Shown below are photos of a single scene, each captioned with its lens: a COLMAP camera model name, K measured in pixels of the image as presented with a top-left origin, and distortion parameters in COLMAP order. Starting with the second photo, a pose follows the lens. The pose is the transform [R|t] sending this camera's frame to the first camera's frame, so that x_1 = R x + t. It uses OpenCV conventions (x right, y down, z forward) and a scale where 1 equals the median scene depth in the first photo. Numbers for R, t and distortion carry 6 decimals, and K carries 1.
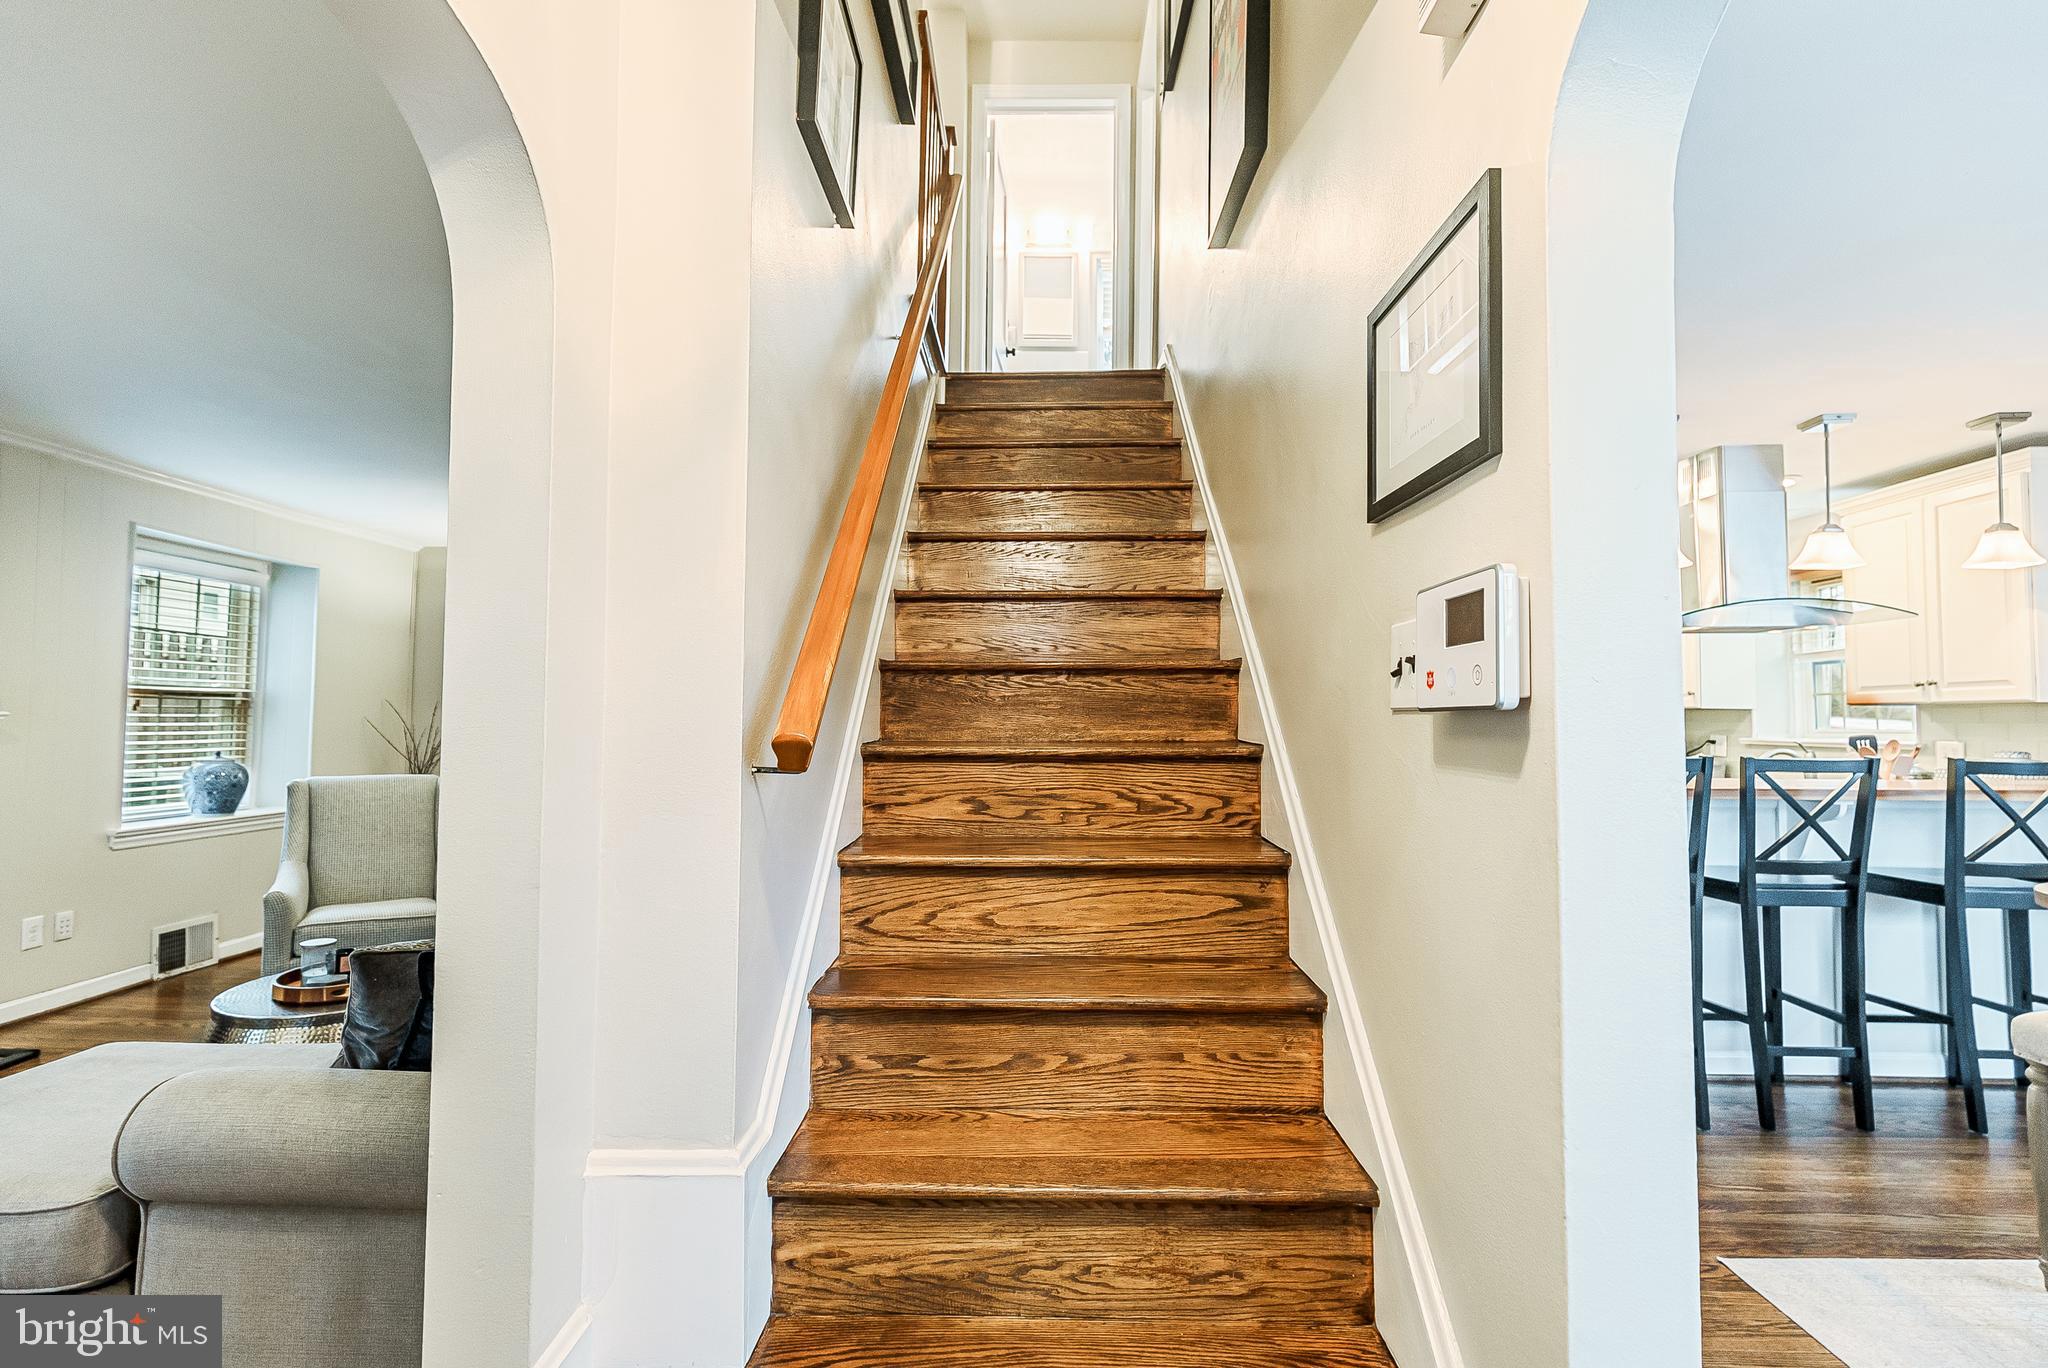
lens RADIAL K [[951.0, 0, 1009.8], [0, 951.0, 675.0], [0, 0, 1]] dist [0.001109, 0.000113]
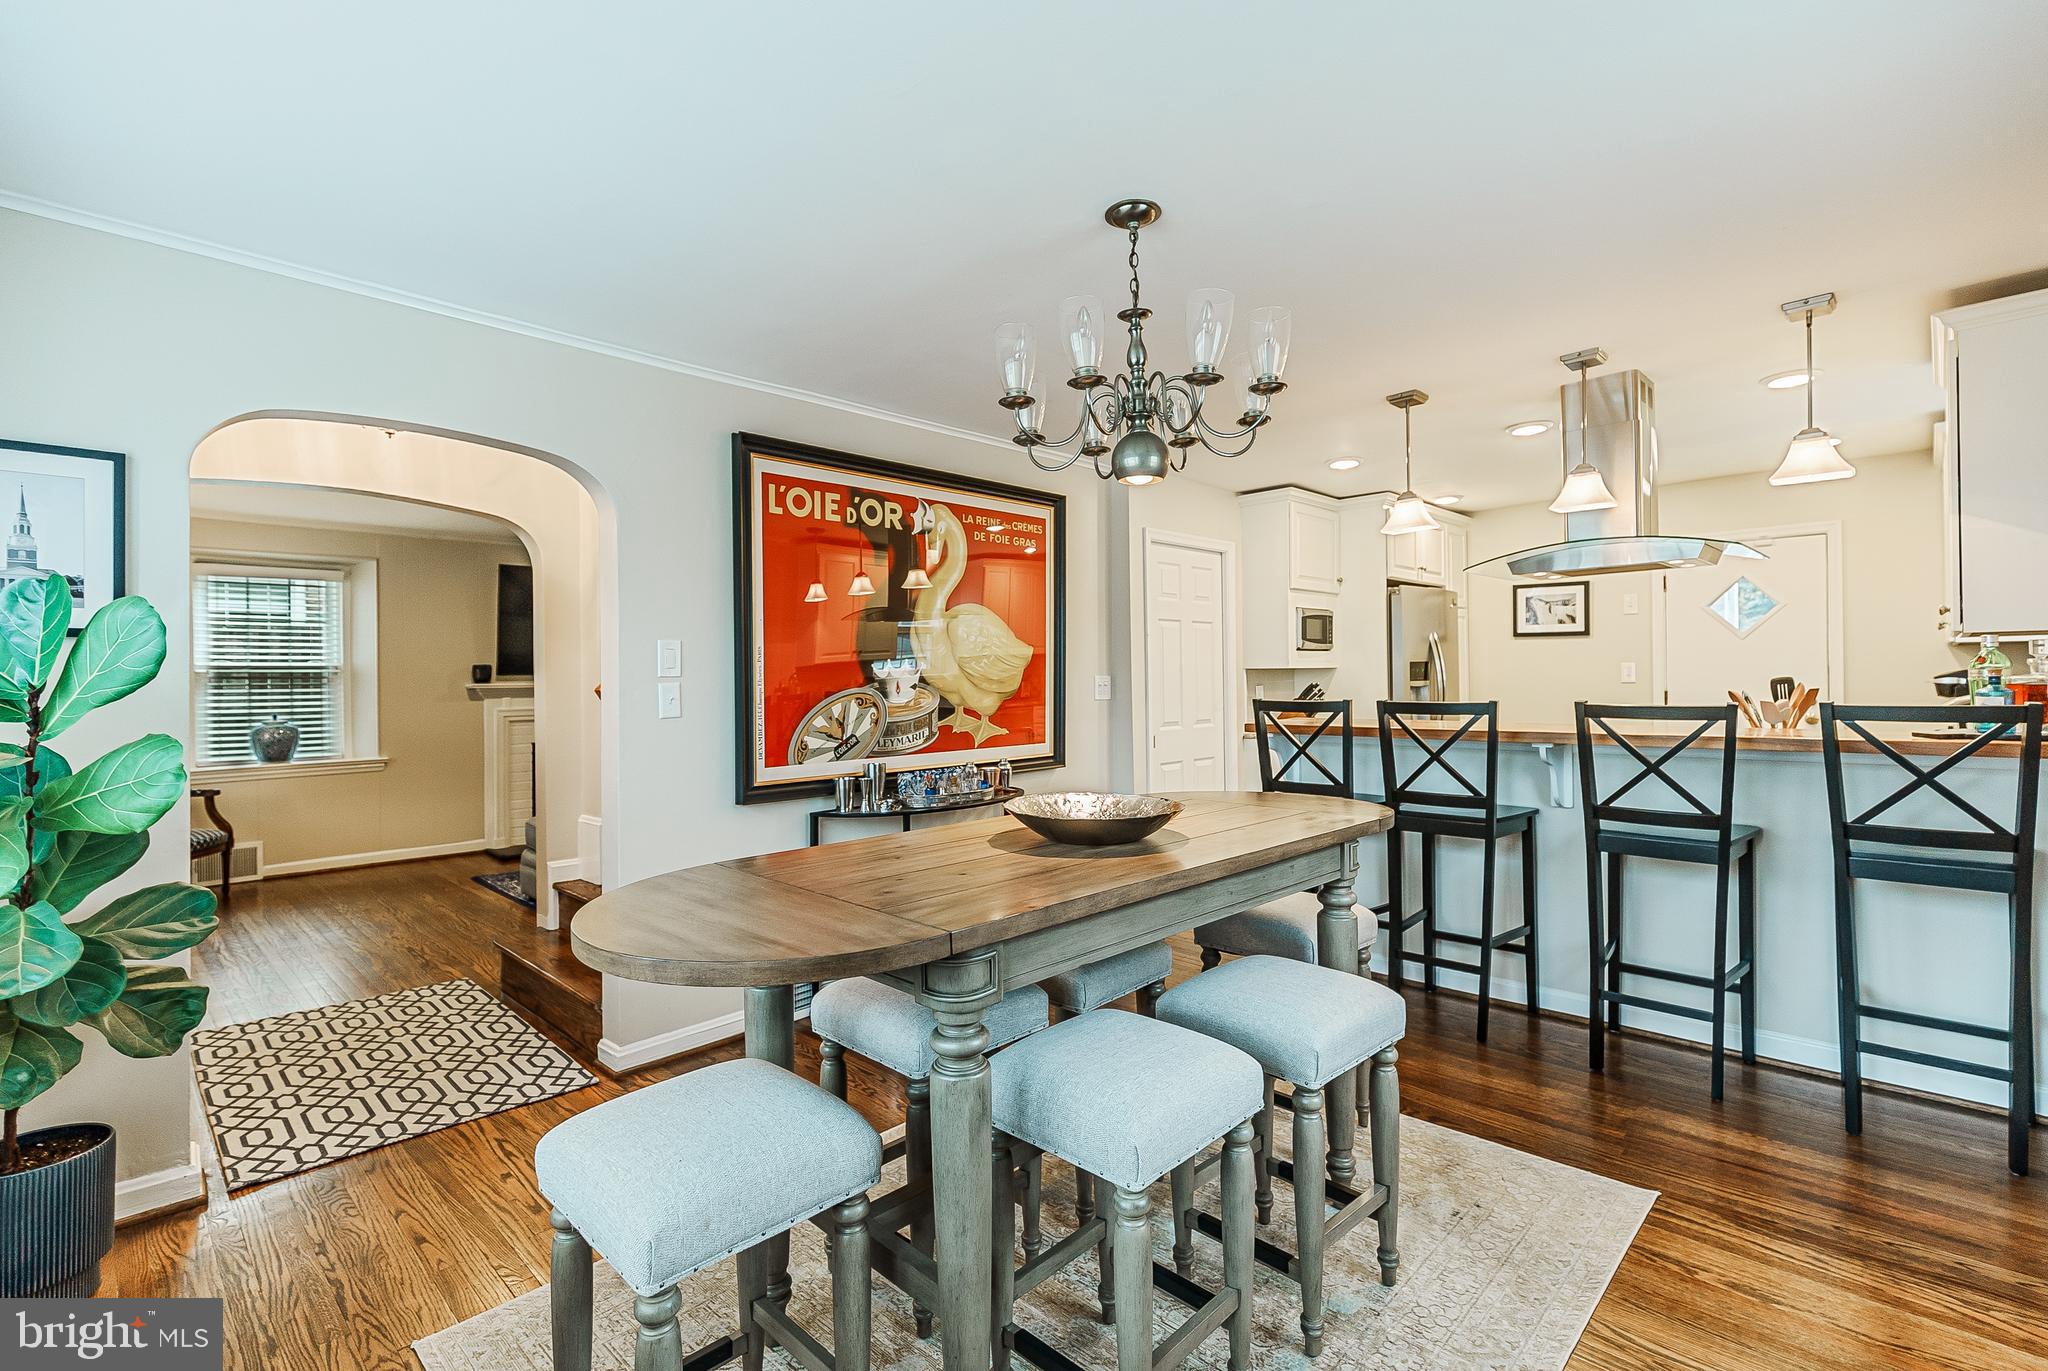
lens RADIAL K [[922.2, 0, 1024.0], [0, 922.2, 685.5], [0, 0, 1]] dist [0.000075, -0.000166]
pose [[0.734250, -0.012275, -0.678769, 1.097889], [0.054281, 0.997697, 0.040676, -0.001582], [0.676706, -0.066711, 0.733225, -0.101471]]
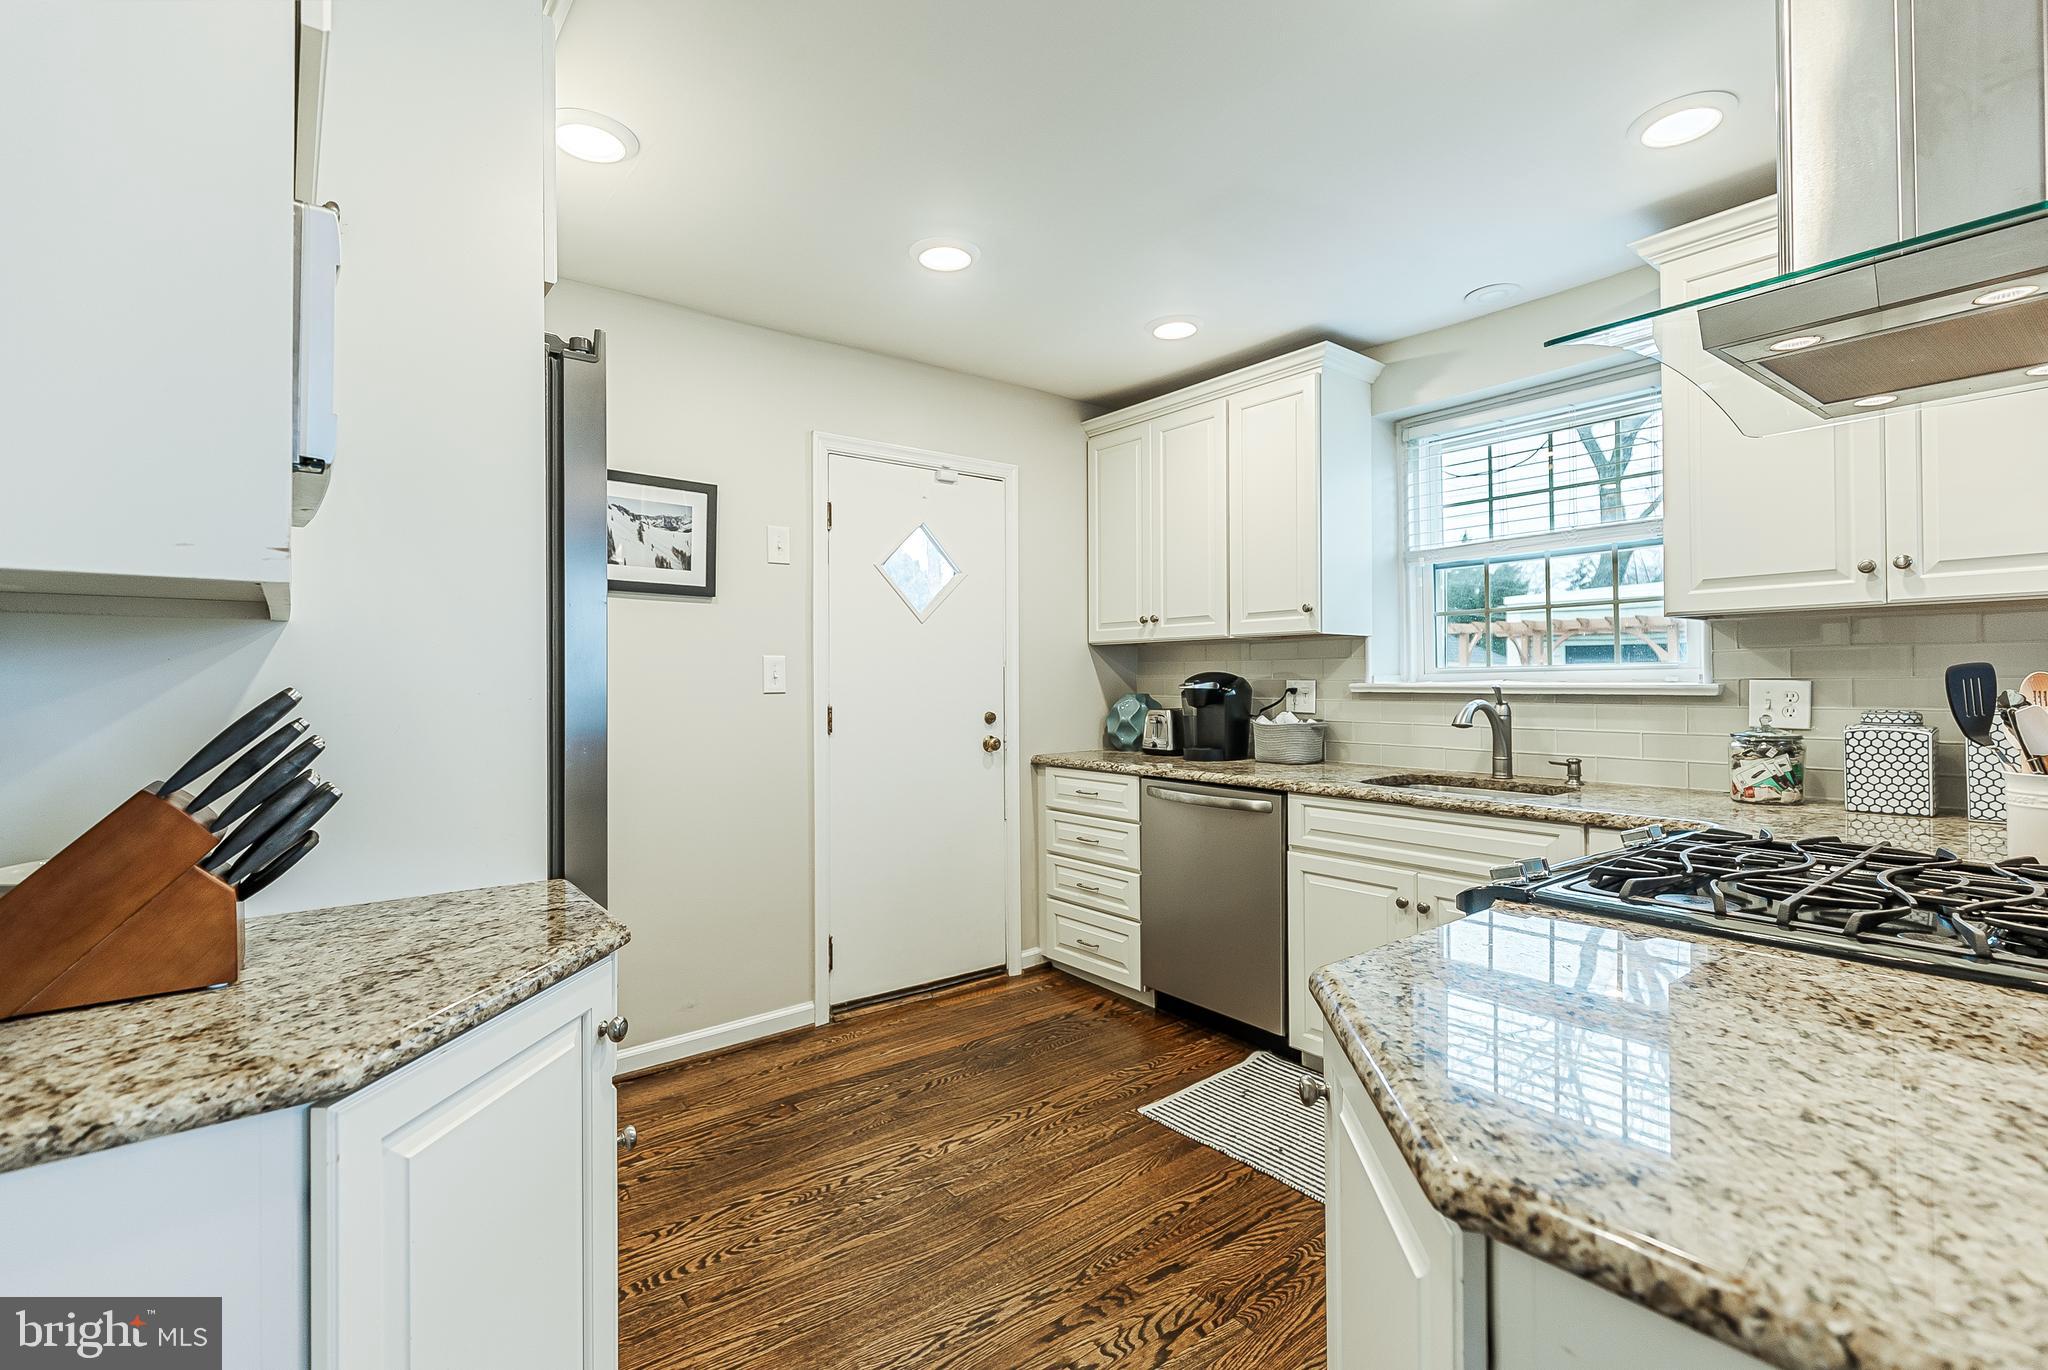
lens RADIAL K [[928.3, 0, 1023.9], [0, 928.3, 677.7], [0, 0, 1]] dist [0.004141, -0.000043]
pose [[0.764377, -0.010585, 0.644682, 0.342240], [-0.019486, 0.999029, 0.039507, 0.069726], [-0.644475, -0.042761, 0.763429, 1.093519]]
